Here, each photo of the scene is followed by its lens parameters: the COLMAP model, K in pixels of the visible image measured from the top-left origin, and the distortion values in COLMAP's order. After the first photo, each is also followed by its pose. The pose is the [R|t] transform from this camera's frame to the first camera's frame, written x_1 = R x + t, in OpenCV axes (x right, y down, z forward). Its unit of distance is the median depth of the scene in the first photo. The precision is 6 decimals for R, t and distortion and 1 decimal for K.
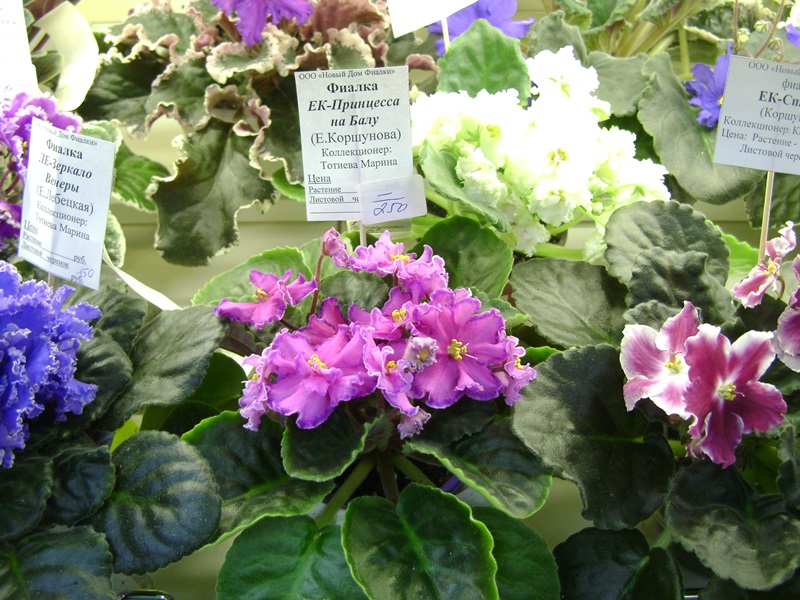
lens RADIAL K [[870.5, 0, 400.0], [0, 870.5, 300.0], [0, 0, 1]] dist [-0.232574, 0.203865]
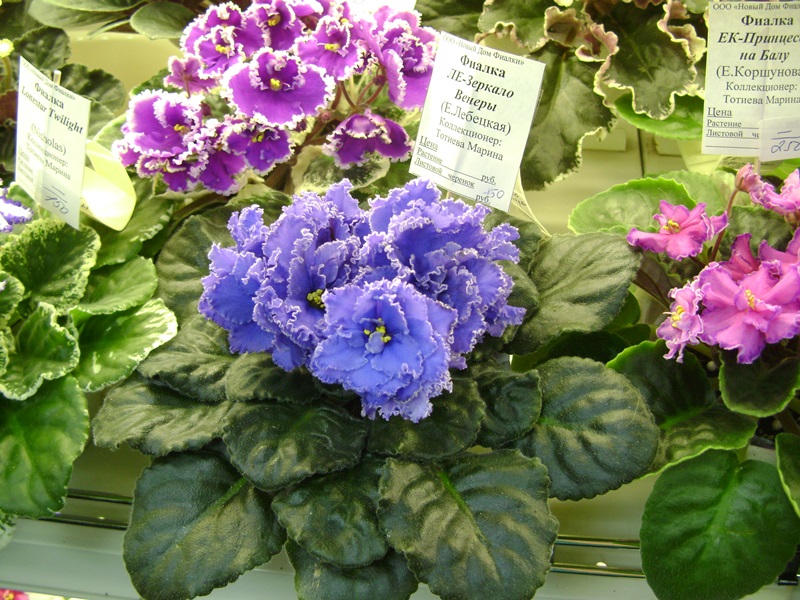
lens RADIAL K [[870.5, 0, 400.0], [0, 870.5, 300.0], [0, 0, 1]] dist [-0.232574, 0.203865]
pose [[0.987276, 0.062877, -0.146053, -0.313546], [-0.050043, 0.994688, 0.089950, 0.005917], [0.150934, -0.081496, 0.985179, -0.017754]]
